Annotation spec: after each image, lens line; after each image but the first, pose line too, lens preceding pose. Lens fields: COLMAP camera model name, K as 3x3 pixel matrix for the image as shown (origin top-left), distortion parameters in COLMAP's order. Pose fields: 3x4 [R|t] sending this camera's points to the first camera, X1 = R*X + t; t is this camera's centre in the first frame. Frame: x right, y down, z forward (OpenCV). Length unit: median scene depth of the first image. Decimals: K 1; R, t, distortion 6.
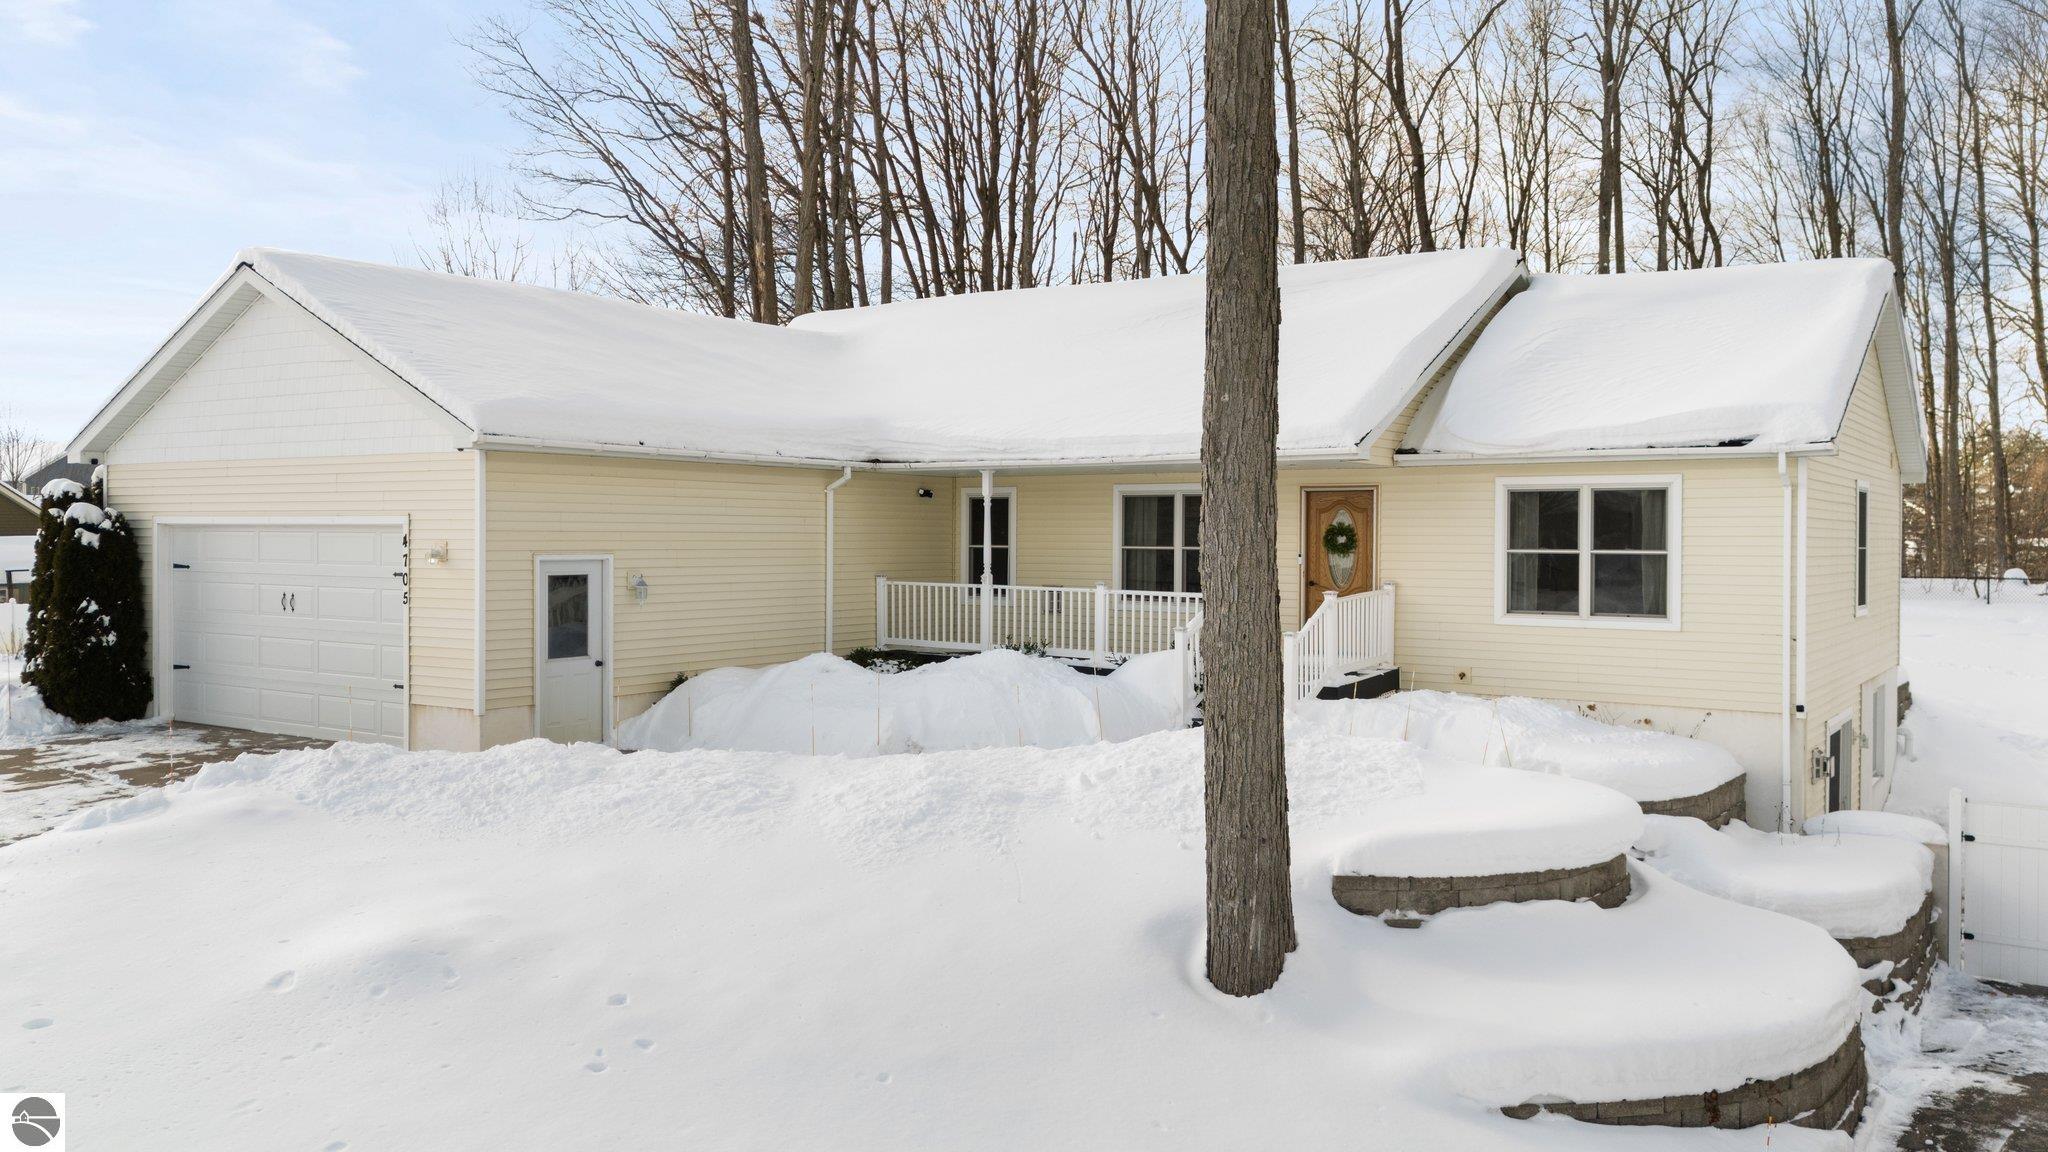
lens RADIAL K [[1559.2, 0, 1029.3], [0, 1559.2, 563.5], [0, 0, 1]] dist [0.102358, -0.099718]
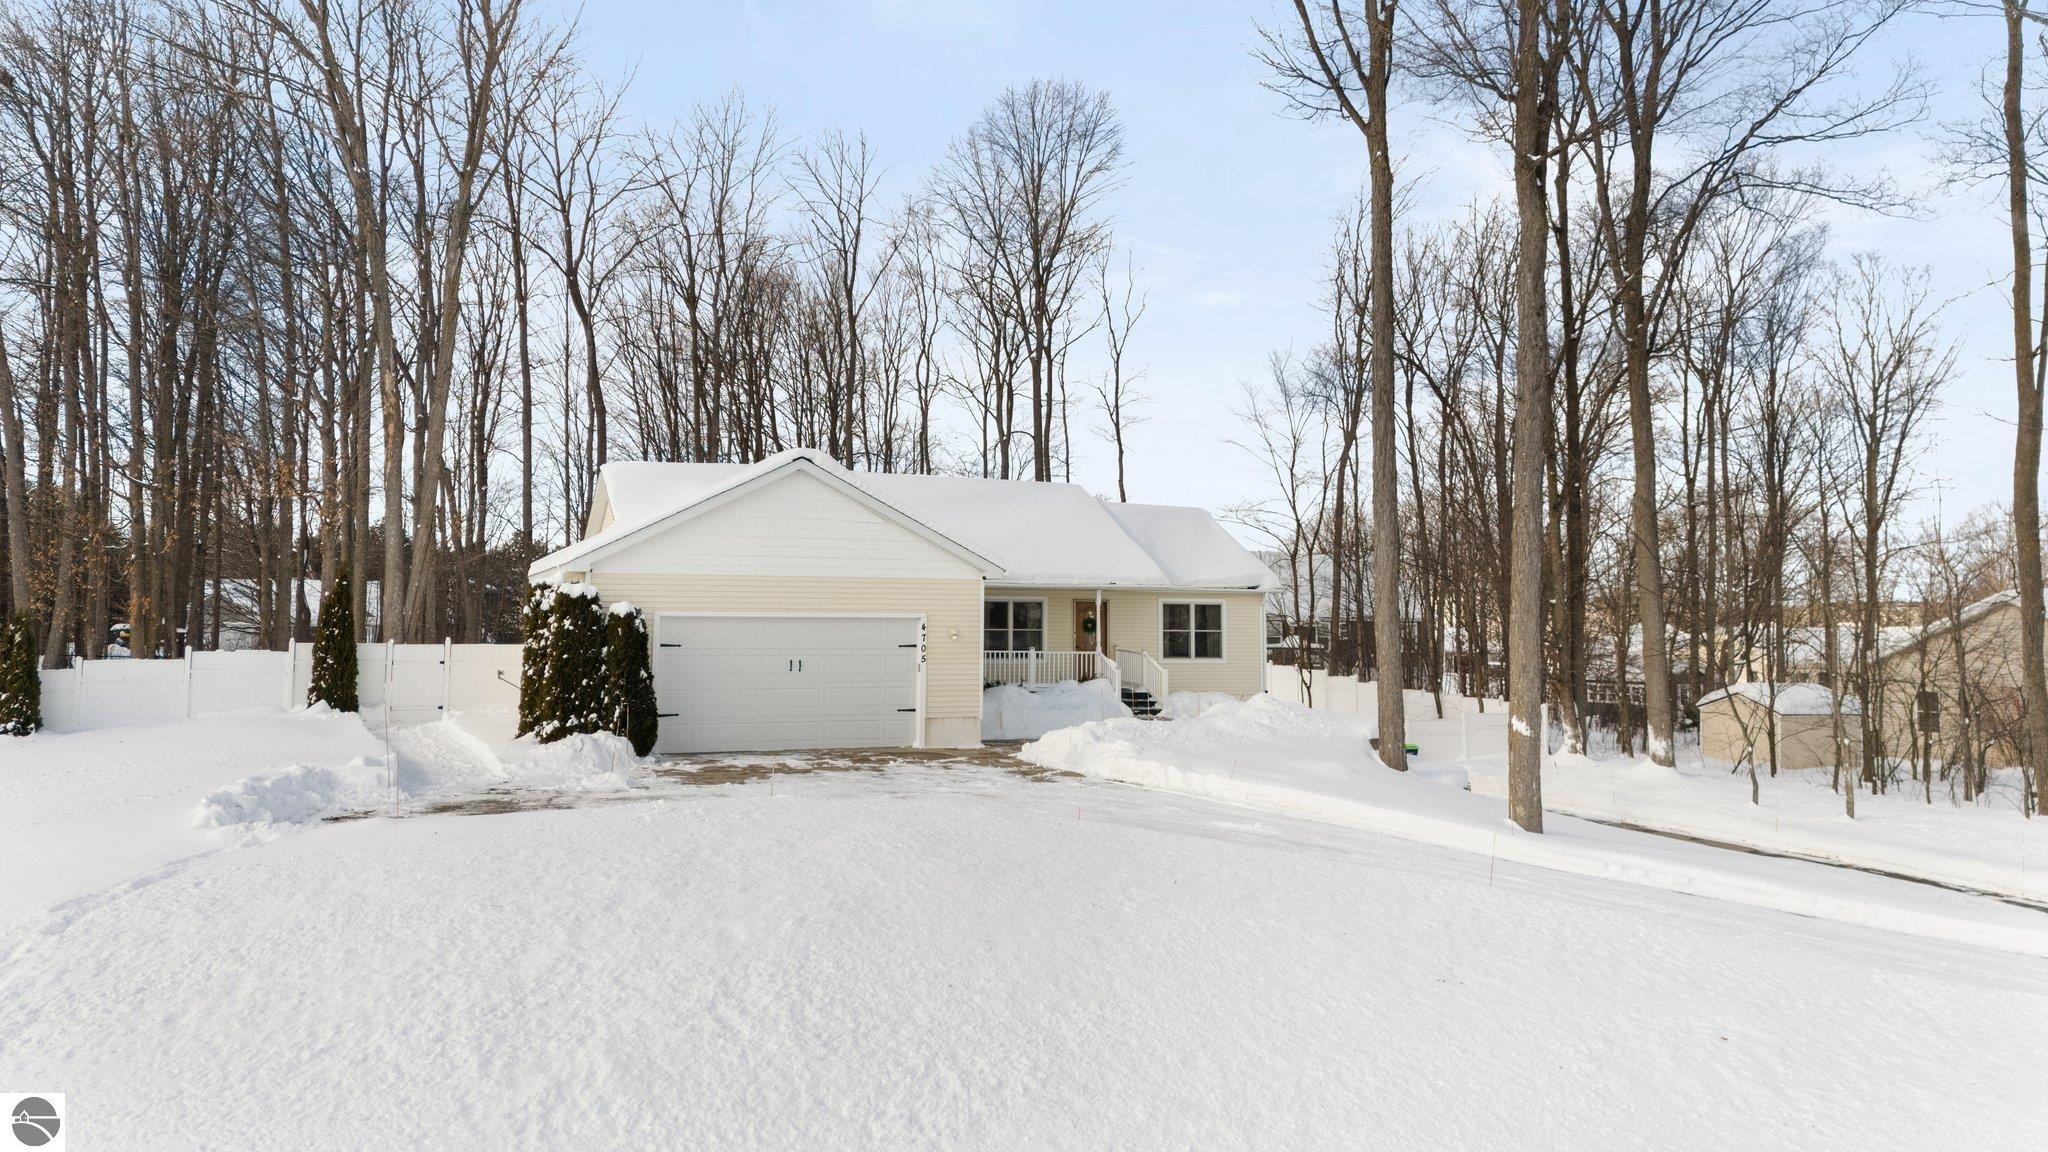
lens RADIAL K [[1551.7, 0, 1039.3], [0, 1551.7, 504.3], [0, 0, 1]] dist [0.065354, -0.057915]
pose [[0.545243, 0.064389, 0.835801, -1.715495], [0.013476, 0.996244, -0.085541, -0.000464], [-0.838169, 0.057904, 0.542328, -0.072888]]
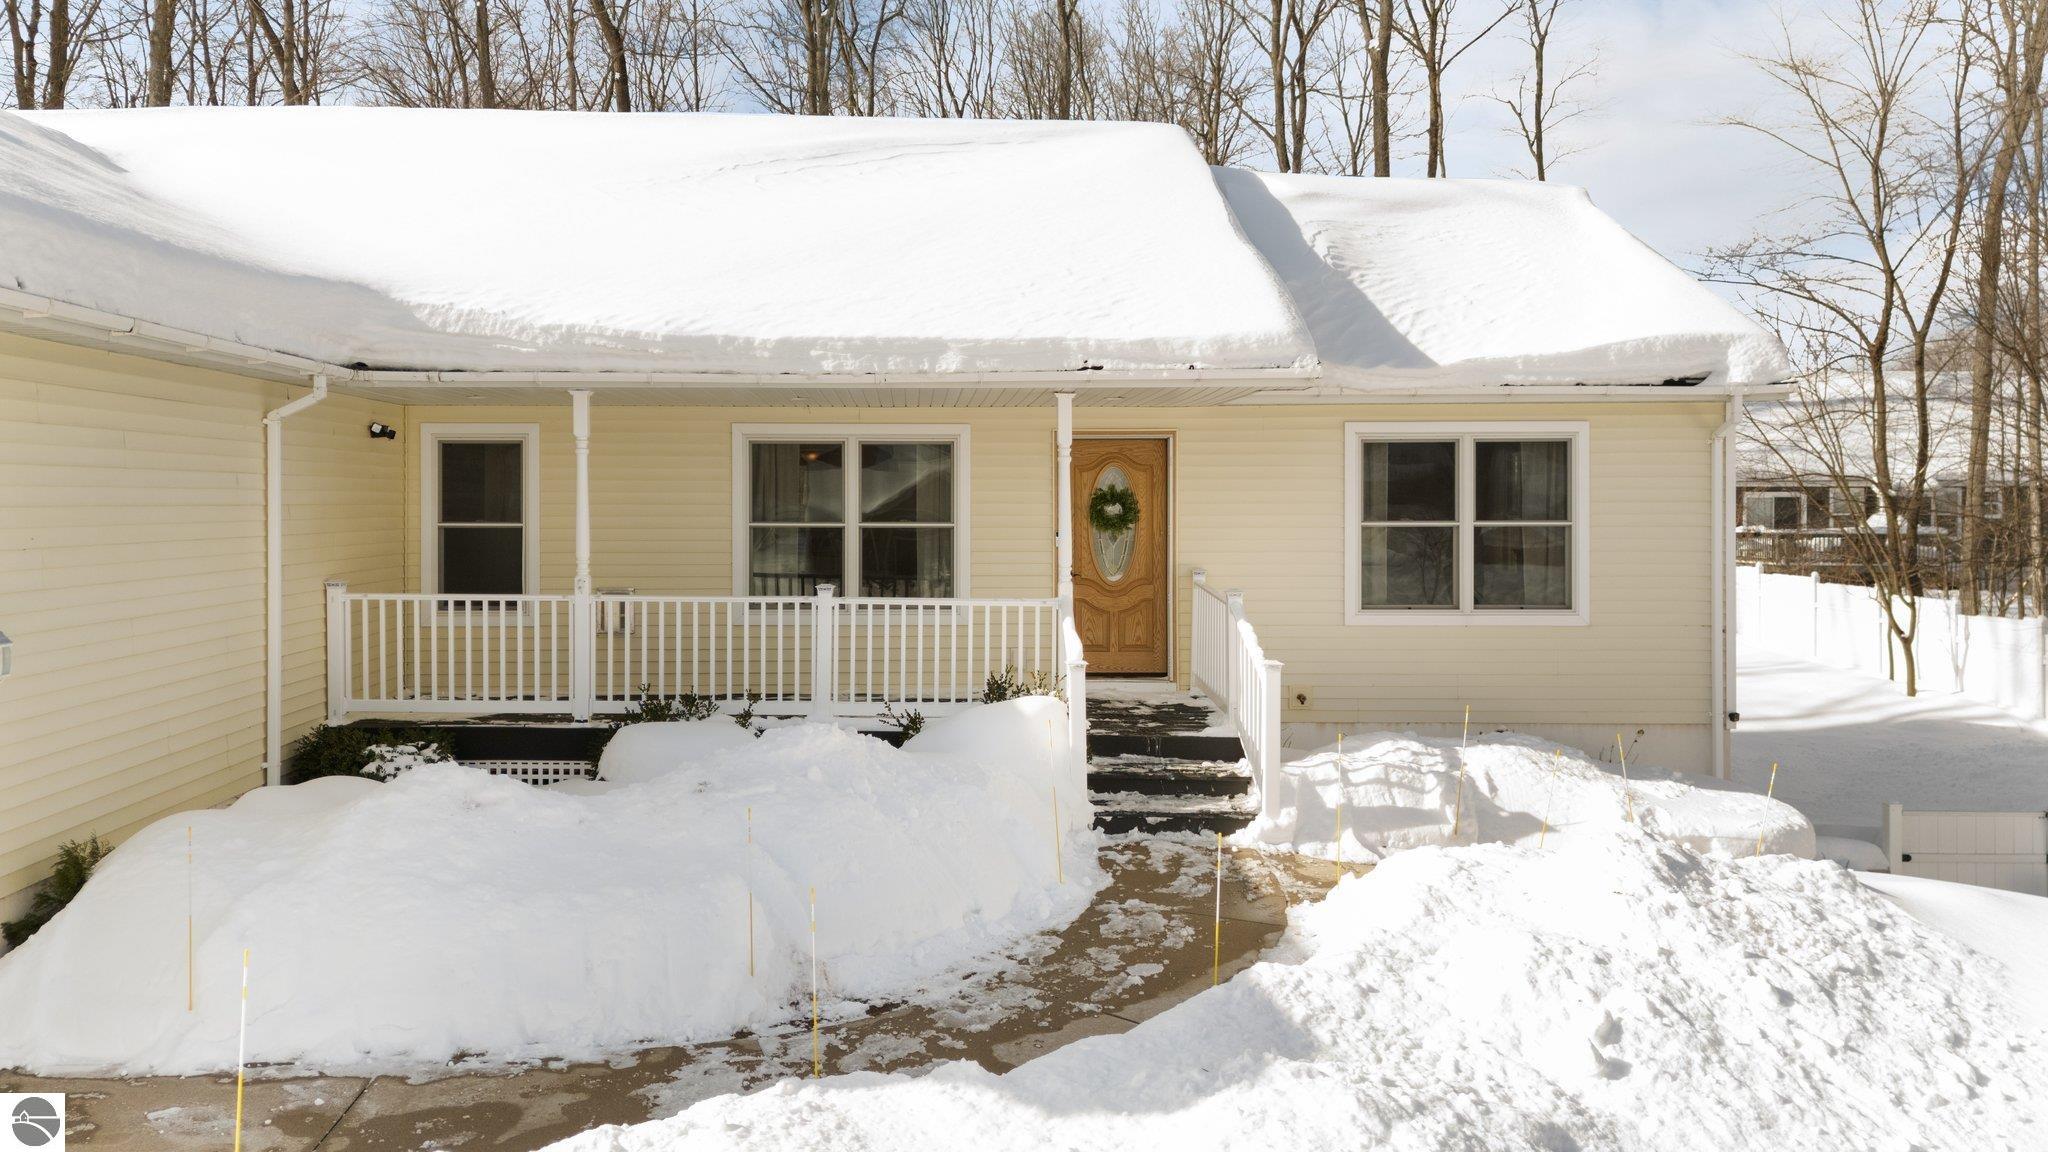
lens RADIAL K [[1548.3, 0, 921.5], [0, 1548.3, 531.3], [0, 0, 1]] dist [0.094386, -0.100489]
pose [[0.824406, -0.017405, 0.565732, -0.279021], [0.015282, 0.999847, 0.008491, -0.014167], [-0.565793, 0.001645, 0.824546, 0.535365]]
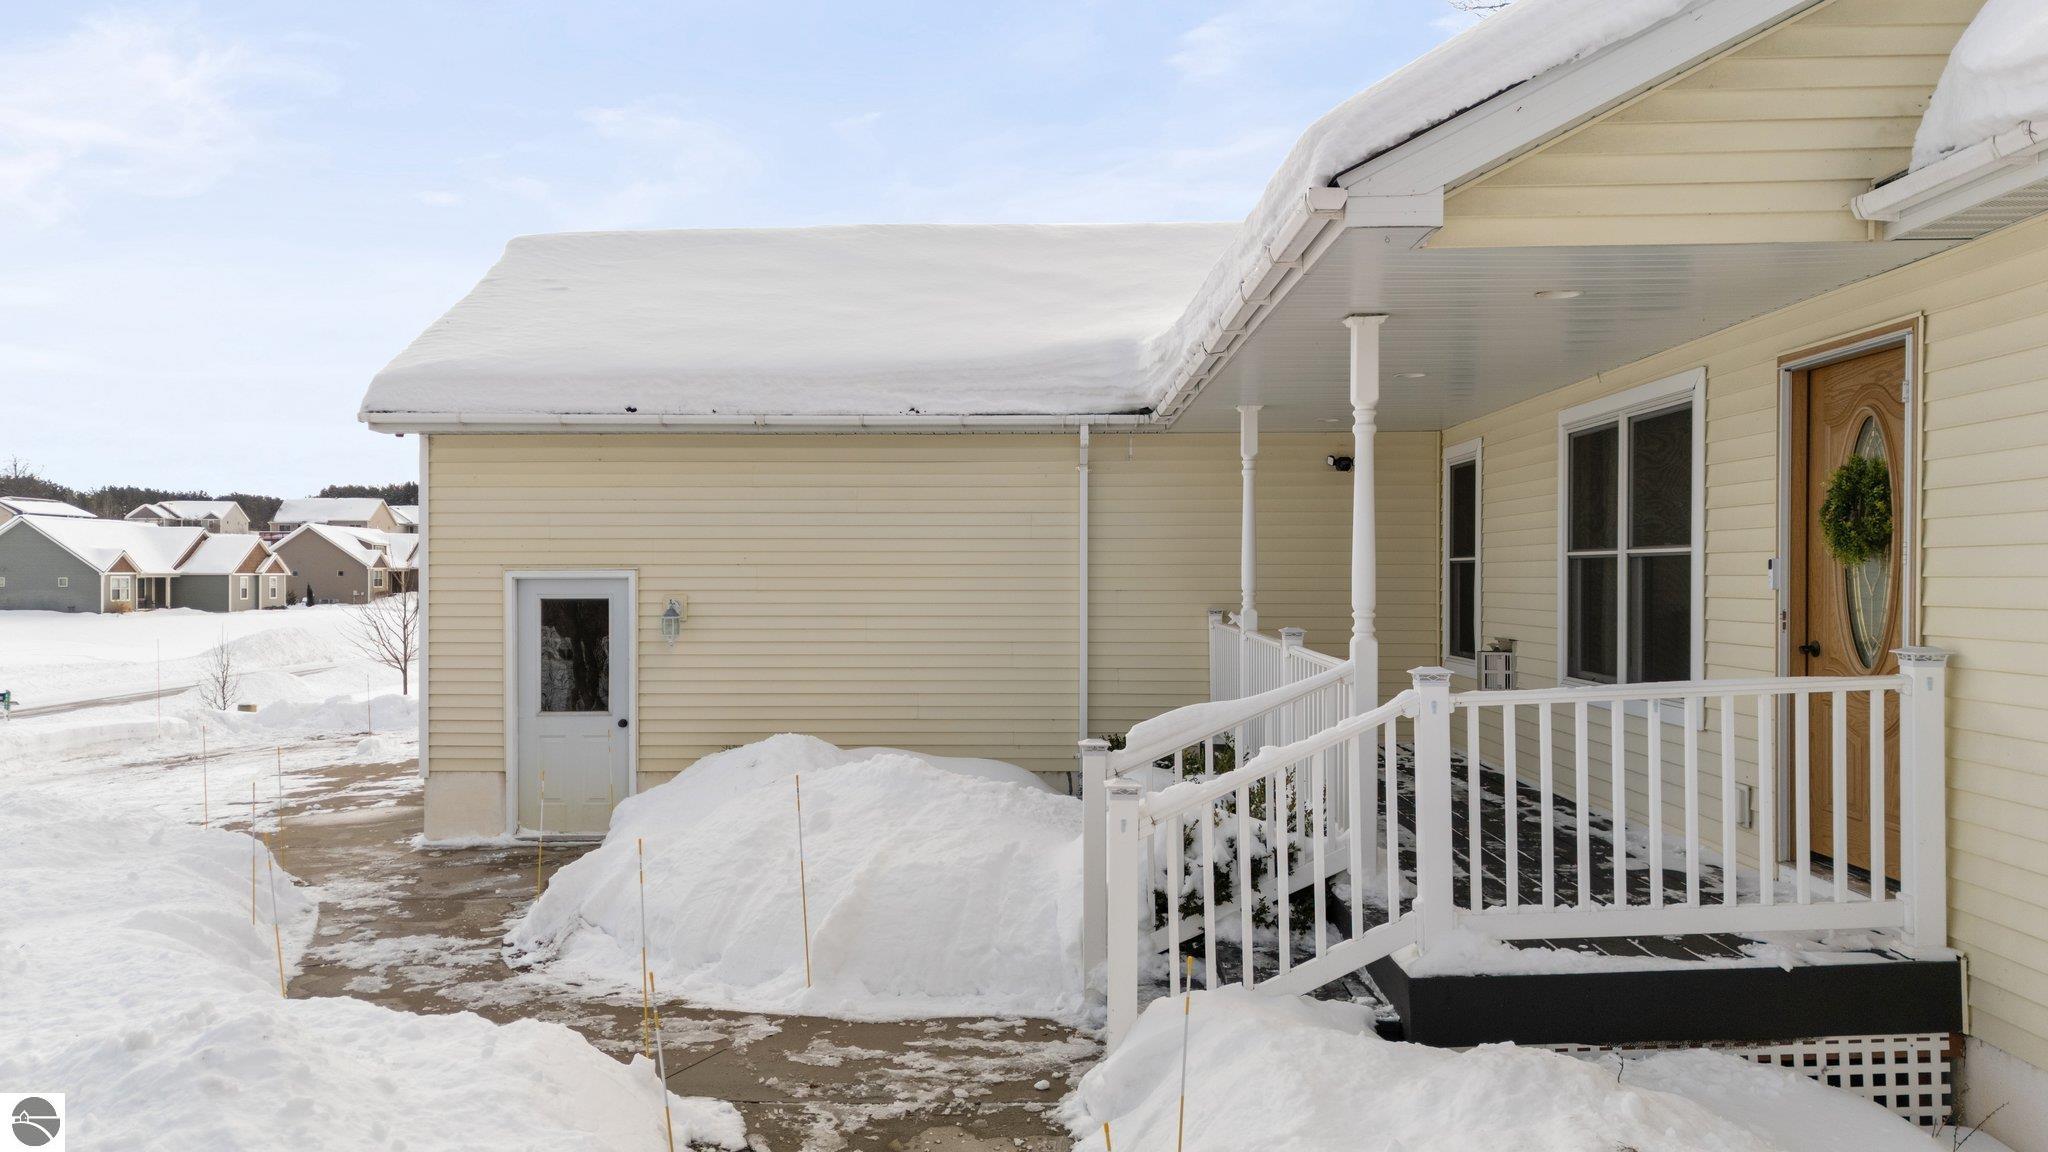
lens RADIAL K [[1577.4, 0, 1027.9], [0, 1577.4, 624.9], [0, 0, 1]] dist [0.118121, -0.110704]
pose [[0.535754, 0.021473, -0.844101, 0.430439], [-0.011274, 0.999769, 0.018277, 0.003411], [0.844299, -0.000276, 0.535872, 0.756373]]
